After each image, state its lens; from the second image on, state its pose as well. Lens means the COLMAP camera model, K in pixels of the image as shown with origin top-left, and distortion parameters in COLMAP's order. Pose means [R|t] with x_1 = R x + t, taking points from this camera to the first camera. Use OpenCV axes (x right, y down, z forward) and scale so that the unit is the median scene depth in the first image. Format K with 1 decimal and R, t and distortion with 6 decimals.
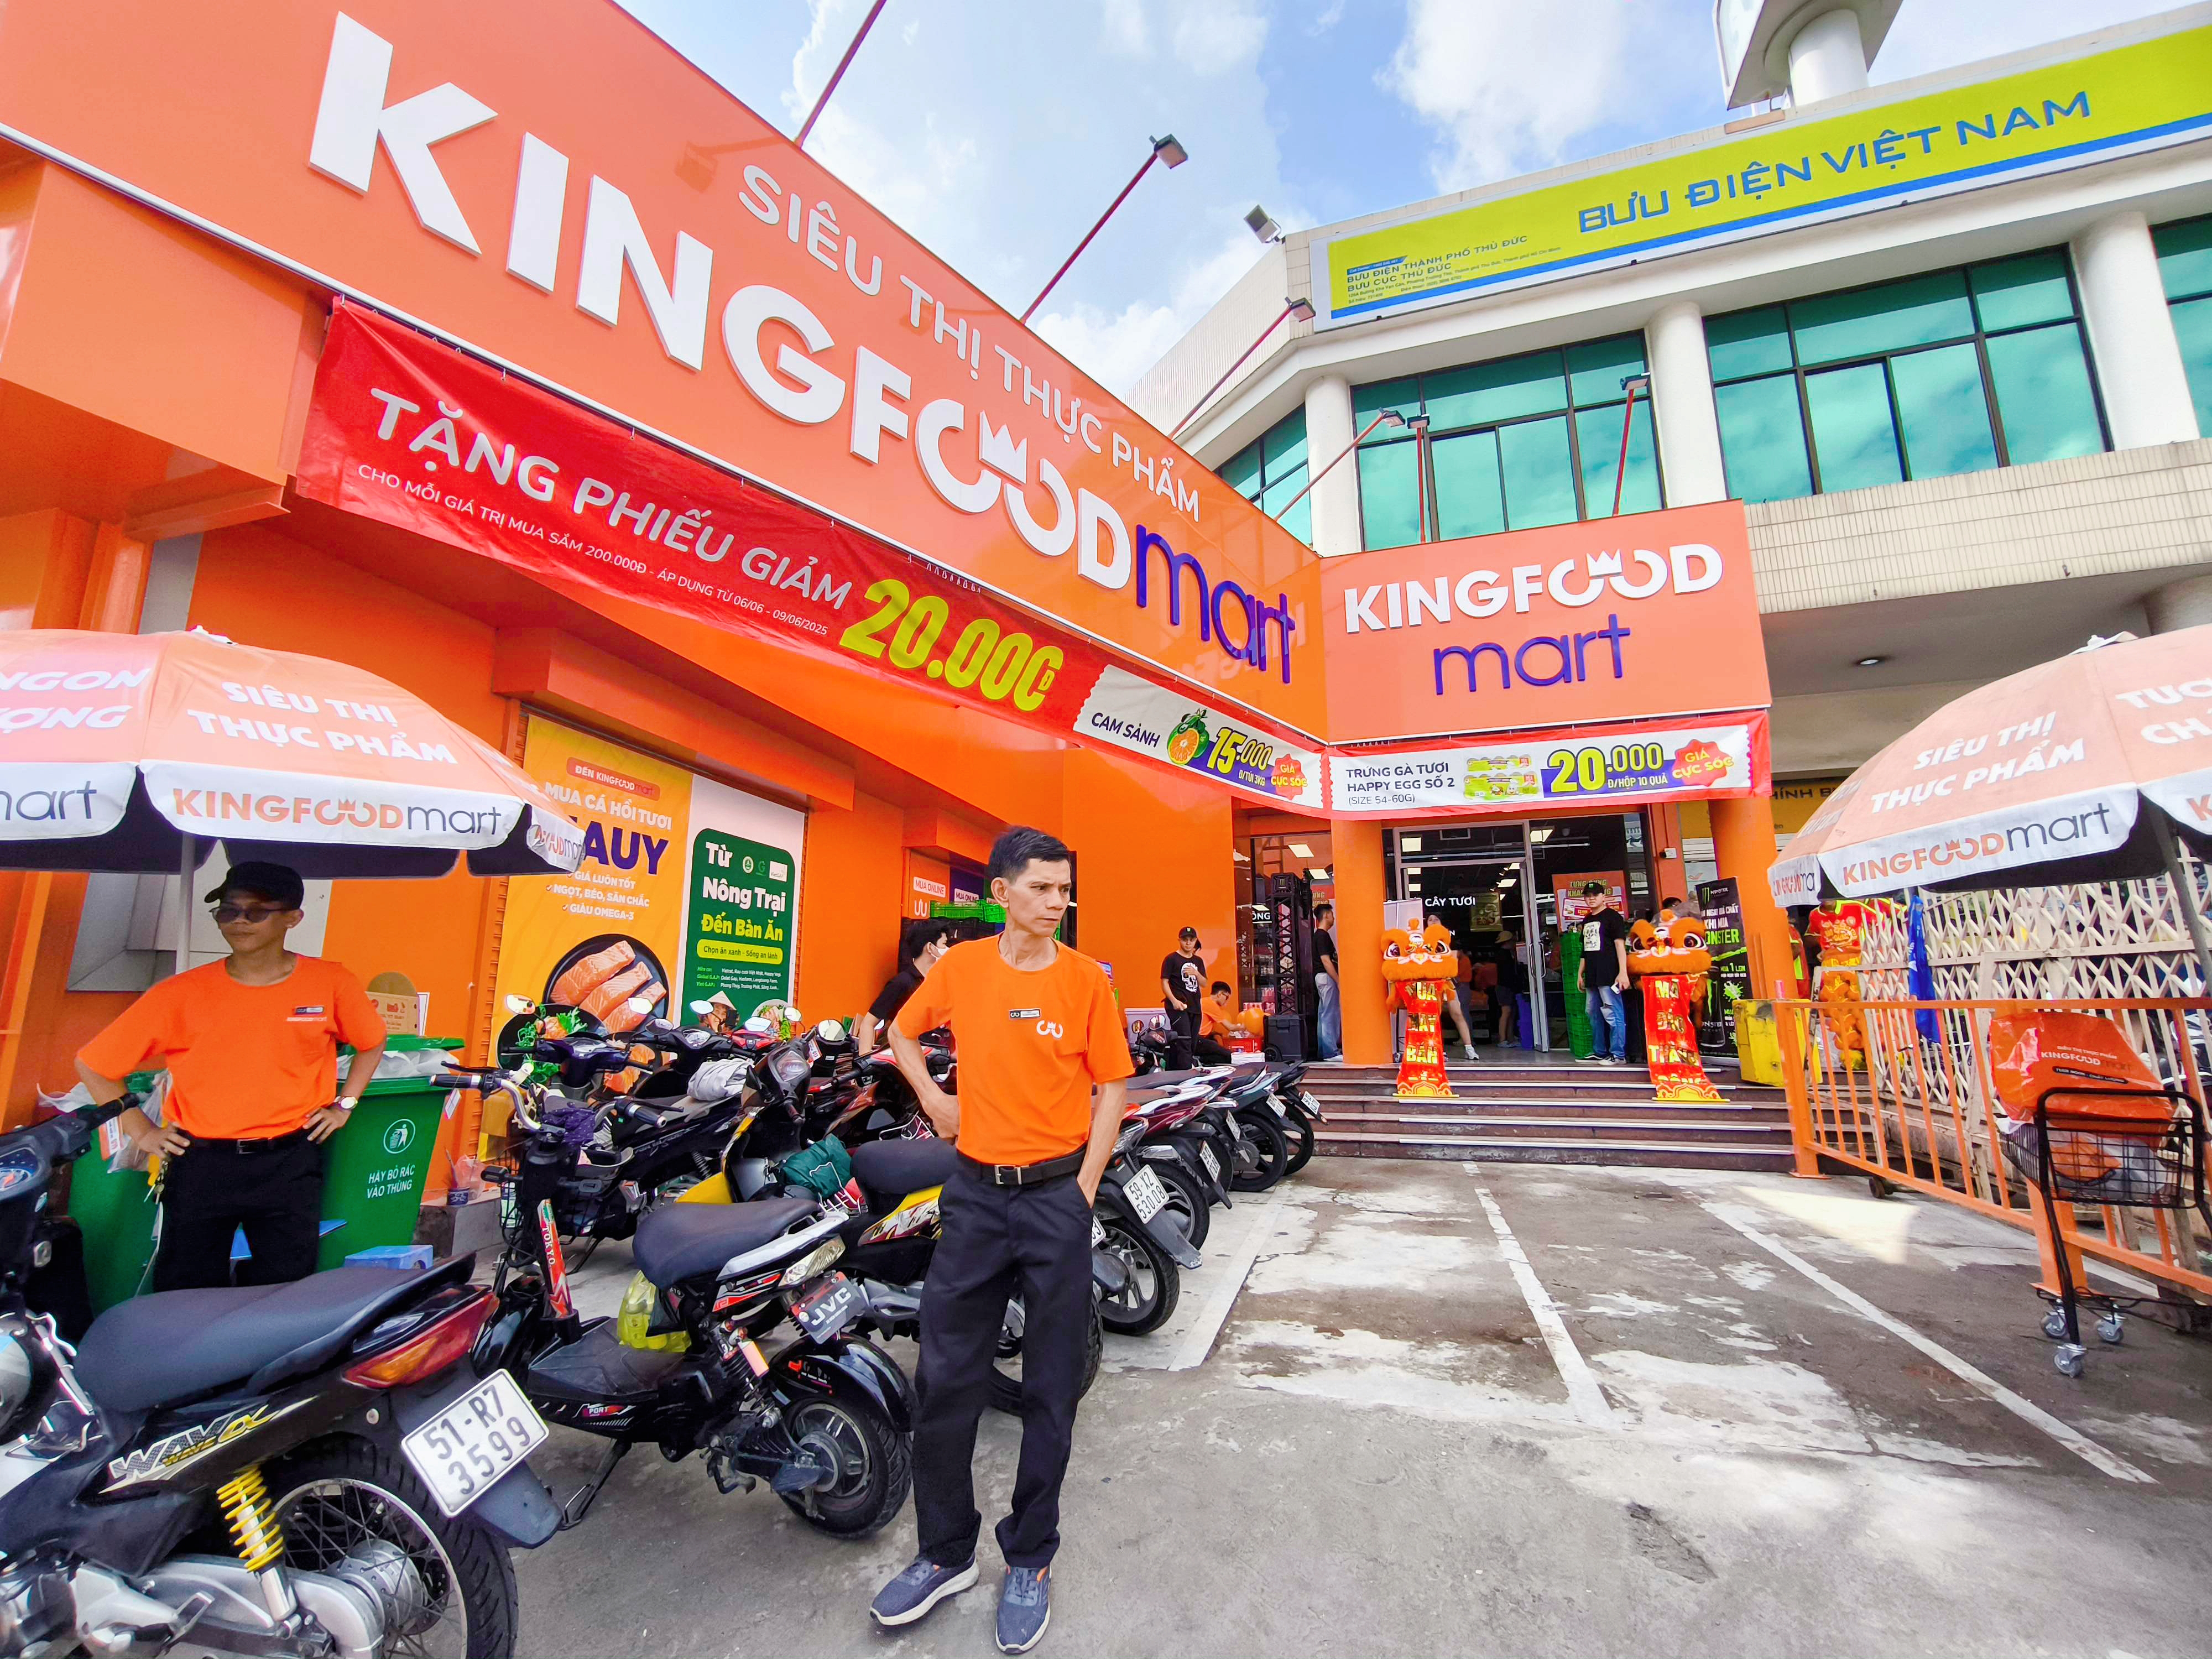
lens RADIAL K [[984.4, 0, 1108.3], [0, 984.4, 831.9], [0, 0, 1]] dist [-0.001617, 0.004063]
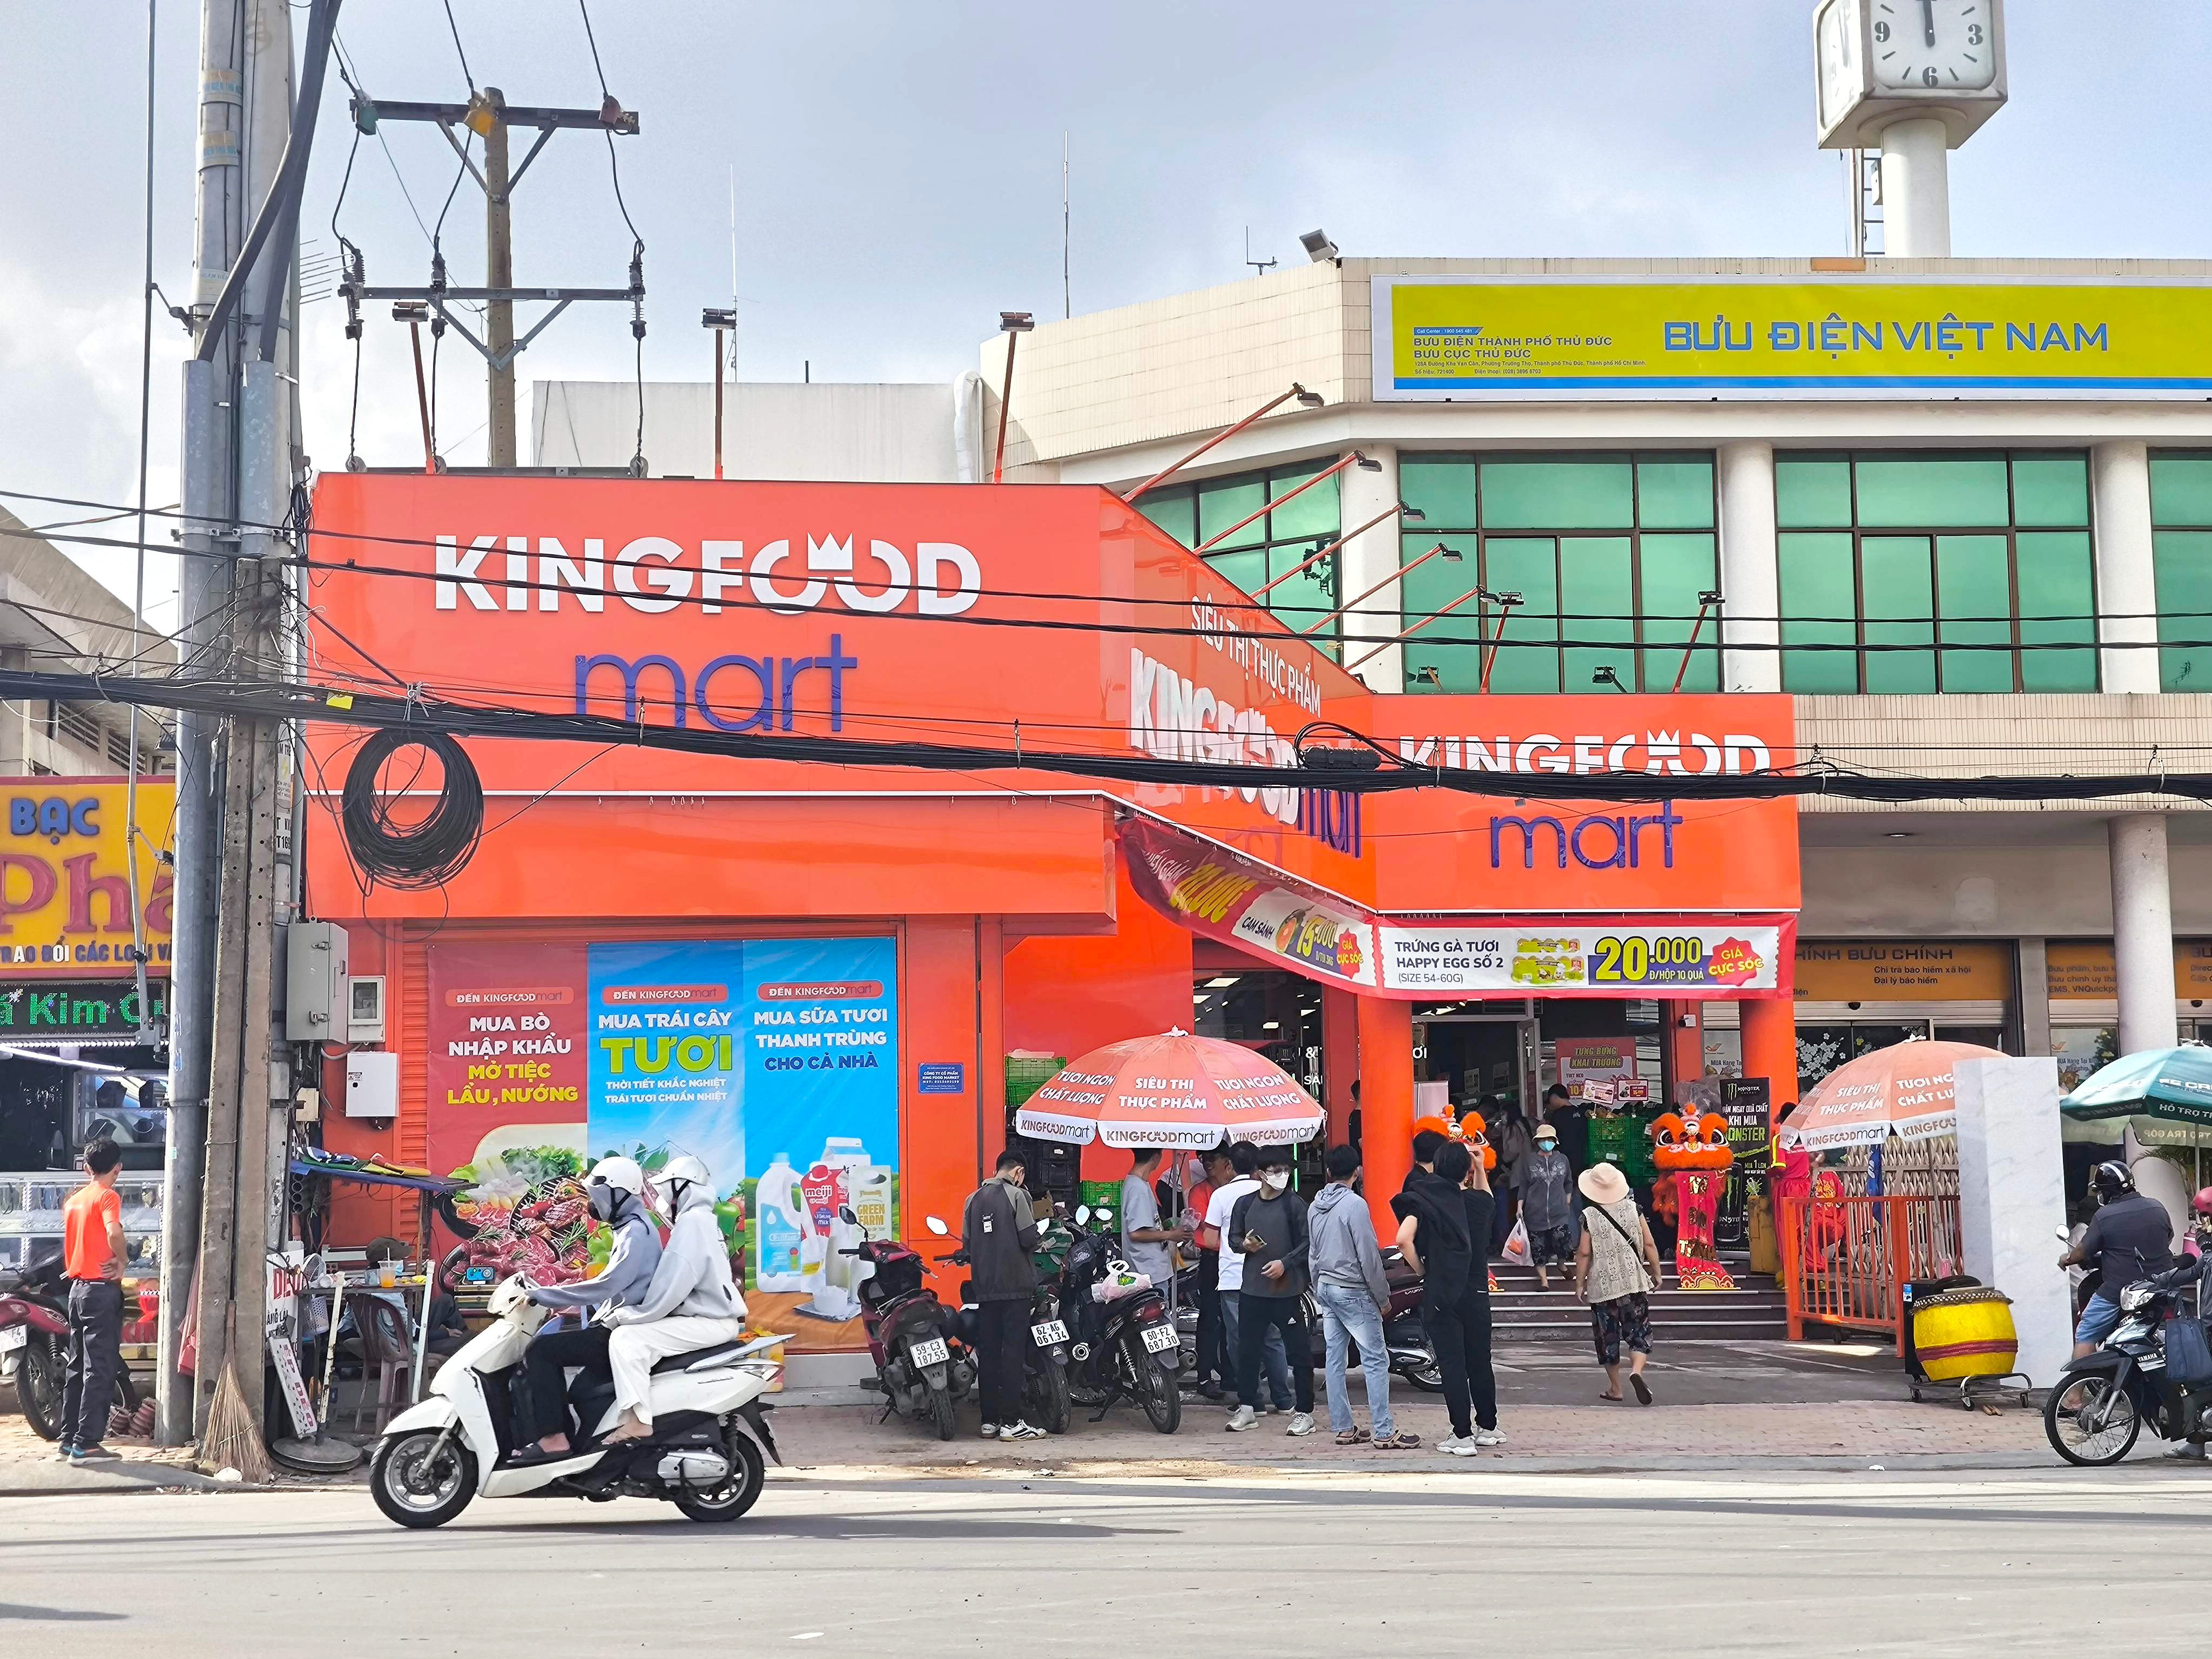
lens RADIAL K [[3230.5, 0, 1103.3], [0, 3230.5, 831.2], [0, 0, 1]] dist [0.035945, 0.000000]
pose [[0.928615, 0.043734, 0.368460, -1.120124], [-0.070051, 0.995835, 0.058349, -0.323930], [-0.364373, -0.079995, 0.927811, -1.669673]]
